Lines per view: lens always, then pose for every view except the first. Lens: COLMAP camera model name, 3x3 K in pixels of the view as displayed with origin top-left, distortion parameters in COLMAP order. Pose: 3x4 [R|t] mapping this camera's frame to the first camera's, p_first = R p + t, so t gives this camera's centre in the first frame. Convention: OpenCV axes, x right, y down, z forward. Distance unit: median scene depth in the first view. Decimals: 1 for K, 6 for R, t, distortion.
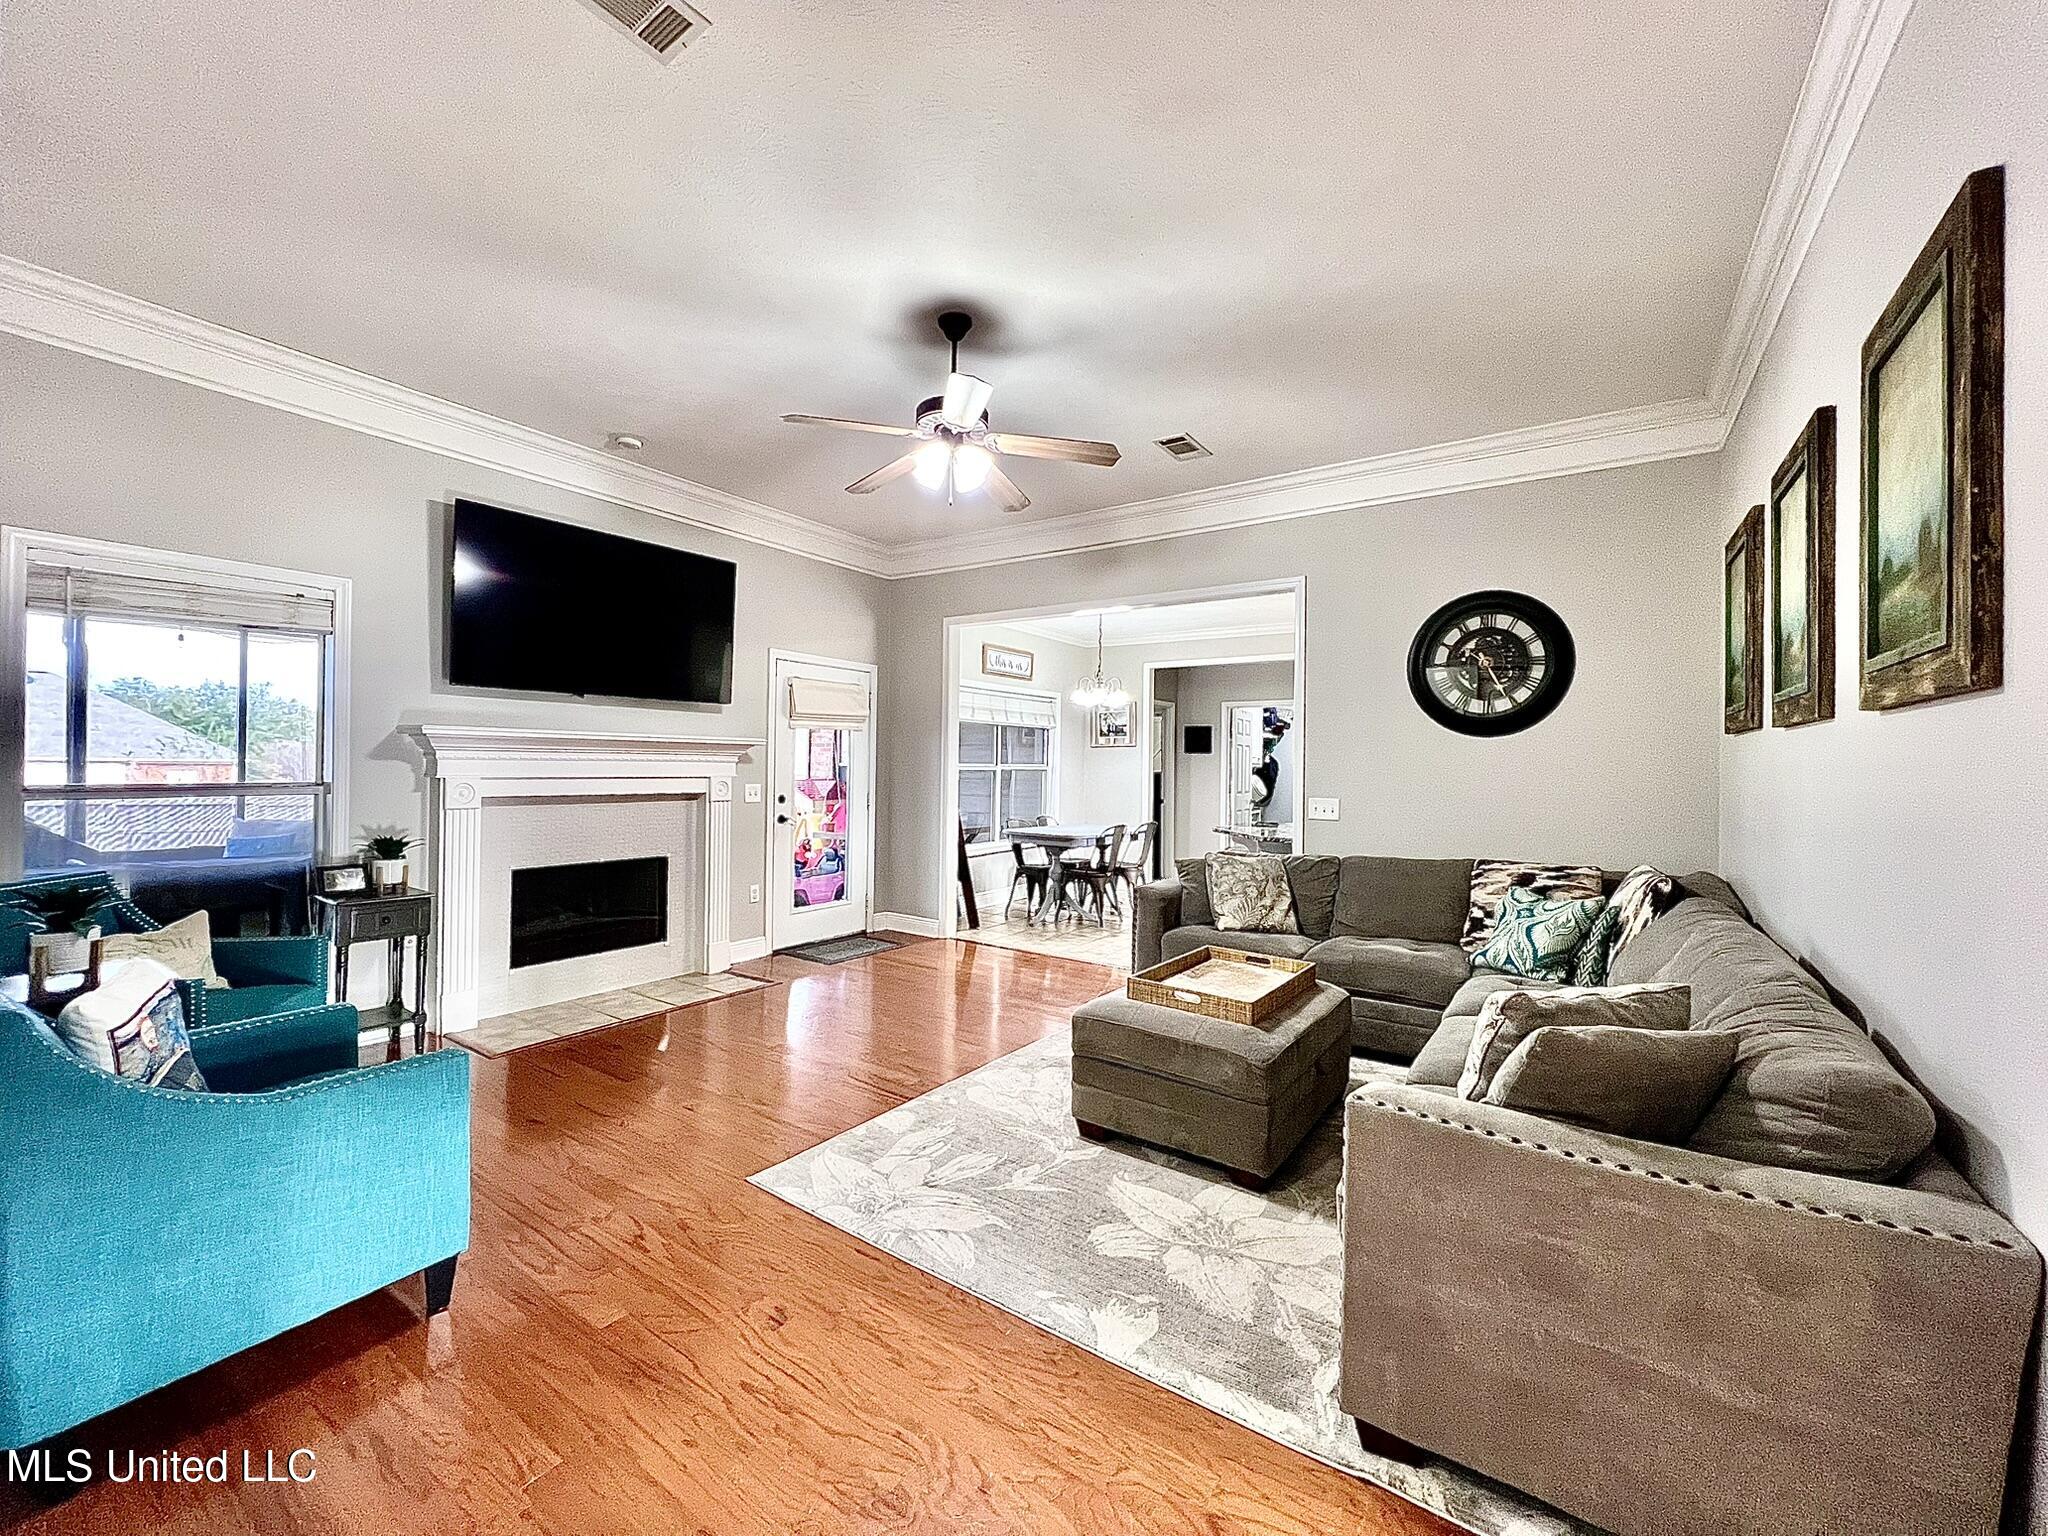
lens RADIAL K [[823.1, 0, 1032.0], [0, 823.1, 764.2], [0, 0, 1]] dist [-0.000649, 0.000066]
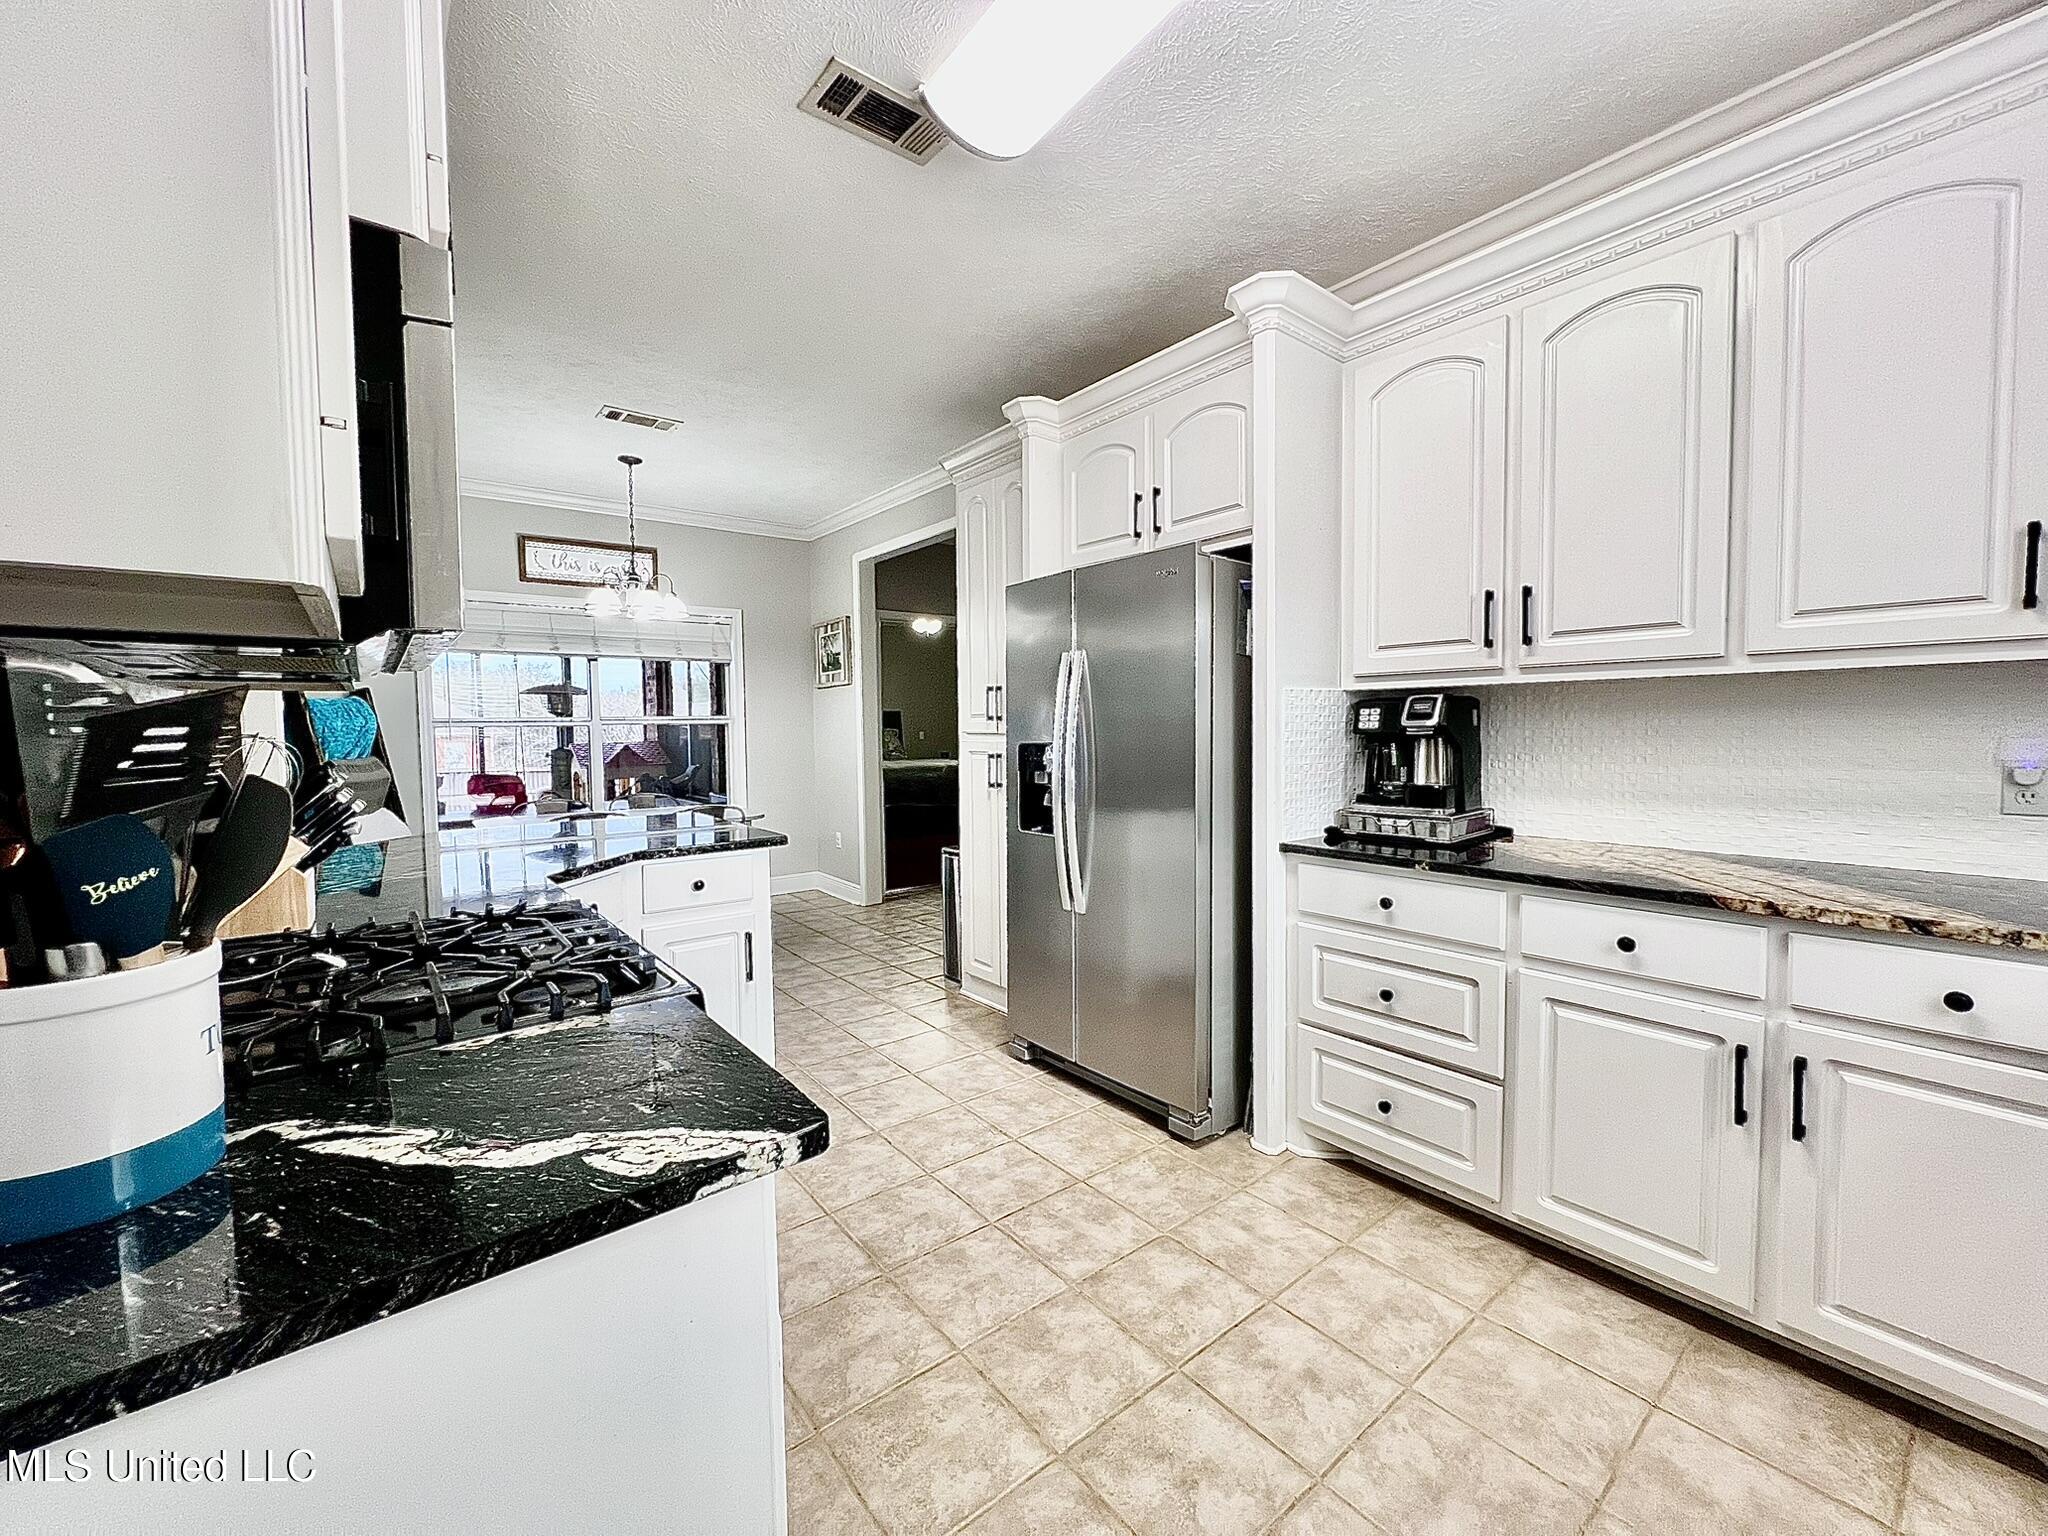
lens RADIAL K [[822.1, 0, 1016.2], [0, 822.1, 758.6], [0, 0, 1]] dist [-0.001565, 0.000251]
pose [[0.952797, -0.010687, -0.303420, 0.731707], [0.024244, 0.998867, 0.040946, 0.021991], [0.302638, -0.046369, 0.951977, 0.675525]]
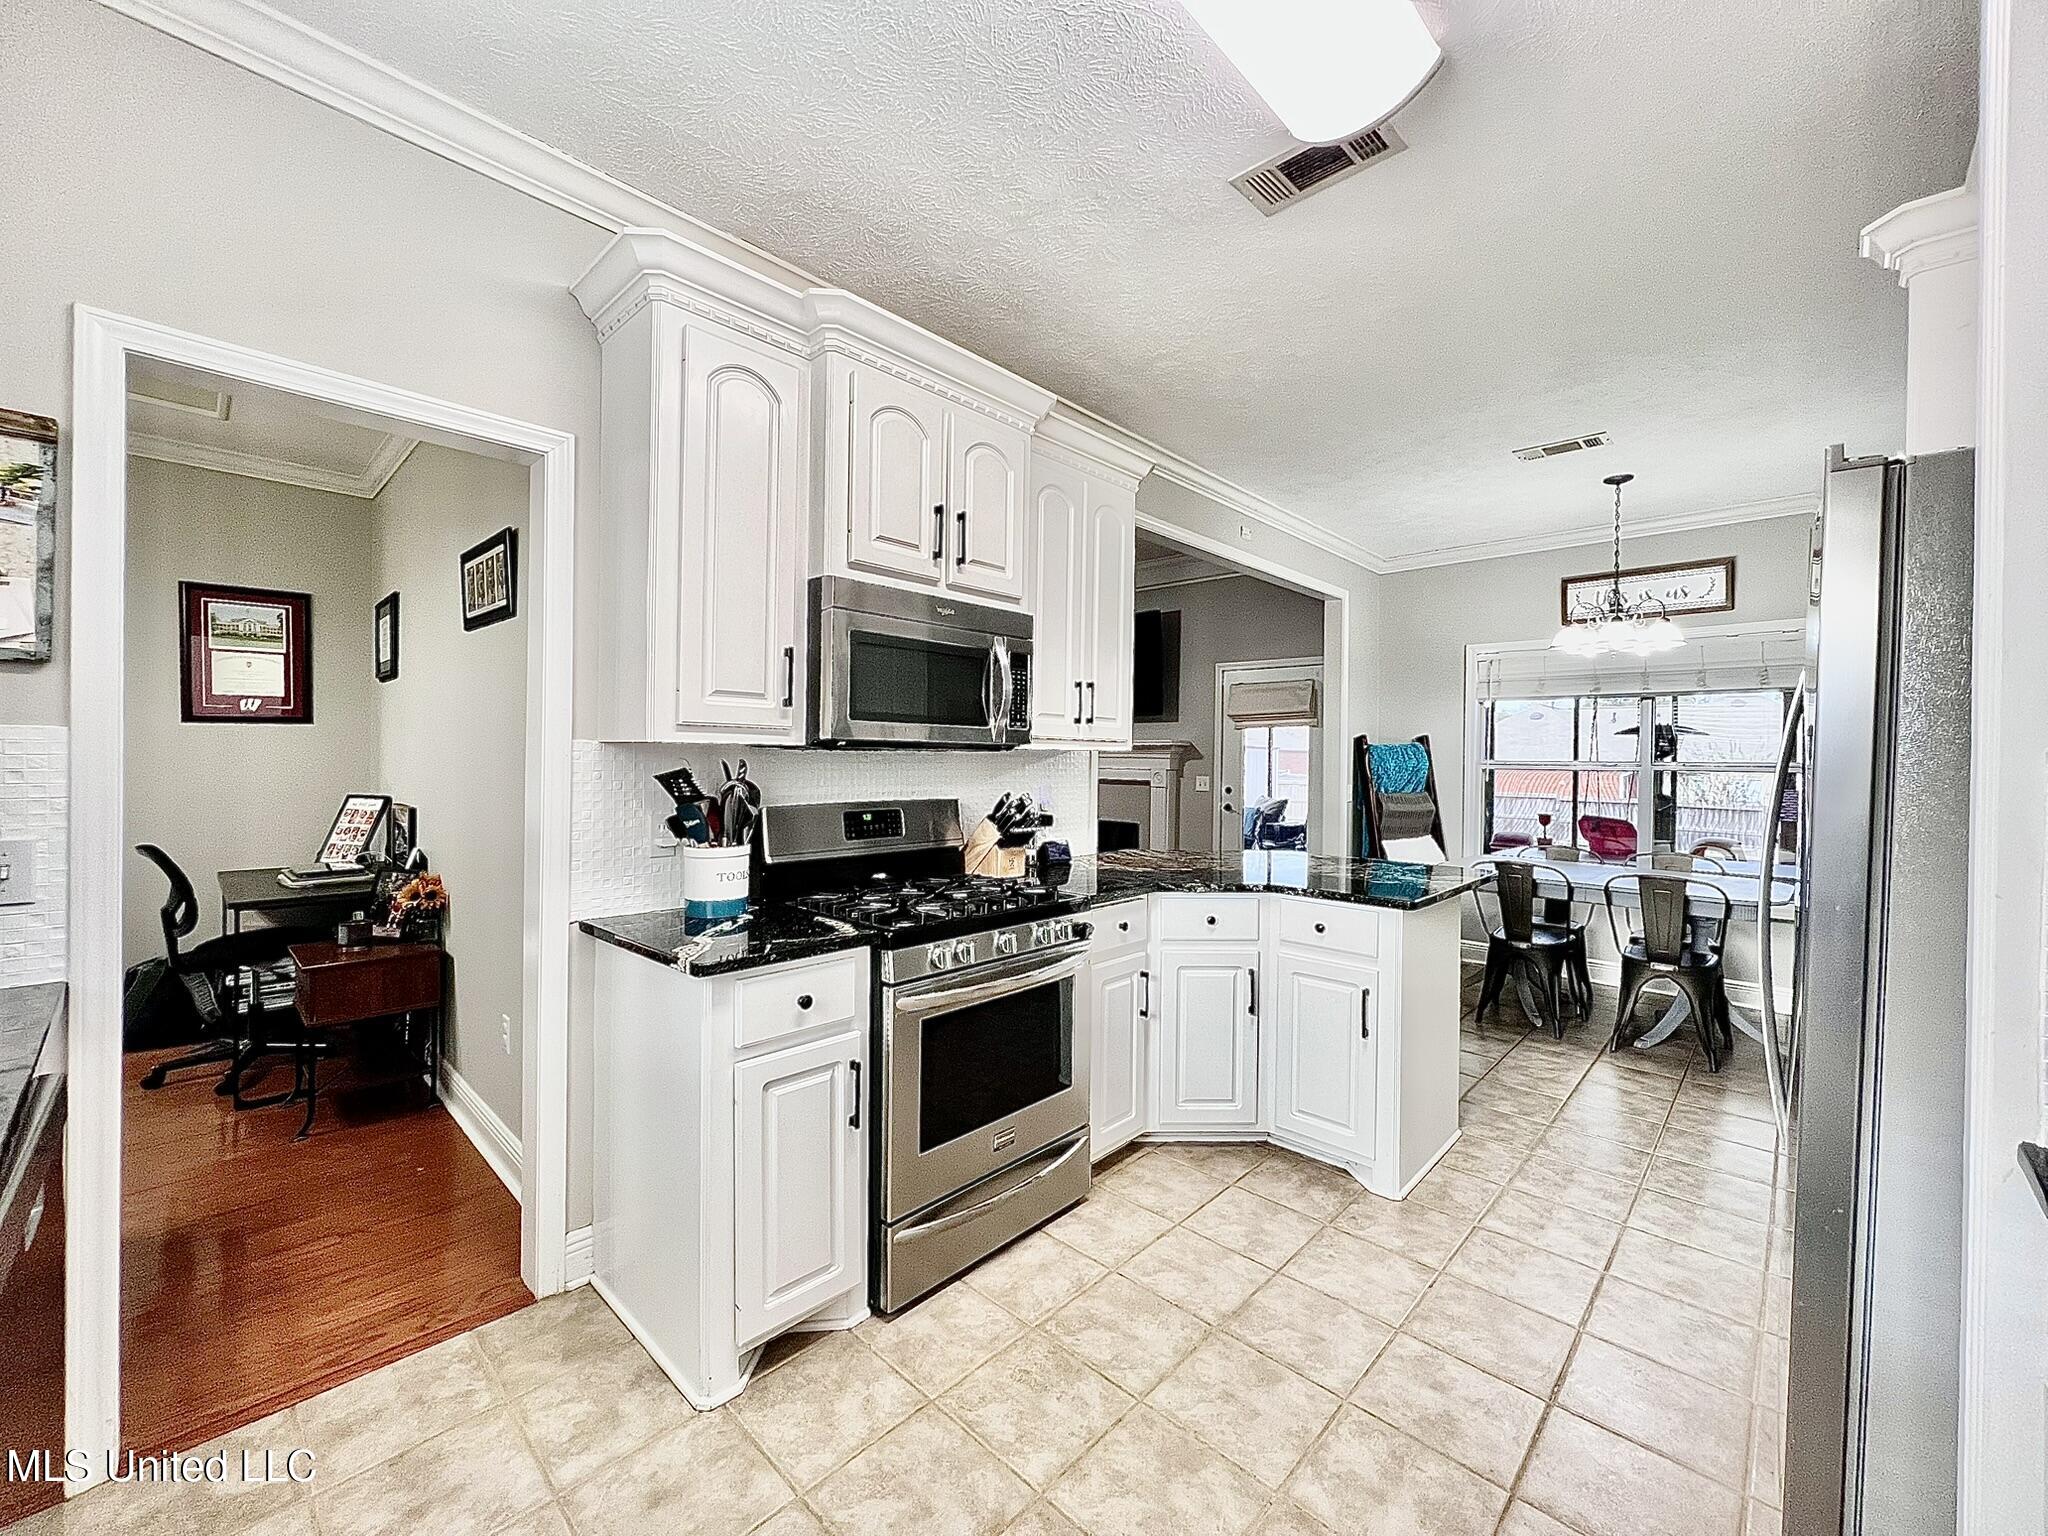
lens RADIAL K [[816.5, 0, 1020.2], [0, 816.5, 759.2], [0, 0, 1]] dist [0.000849, -0.000071]
pose [[-0.165918, -0.010483, -0.986084, 0.932933], [-0.010653, 0.999904, -0.008838, 0.012381], [0.986082, 0.009038, -0.166014, 0.951484]]
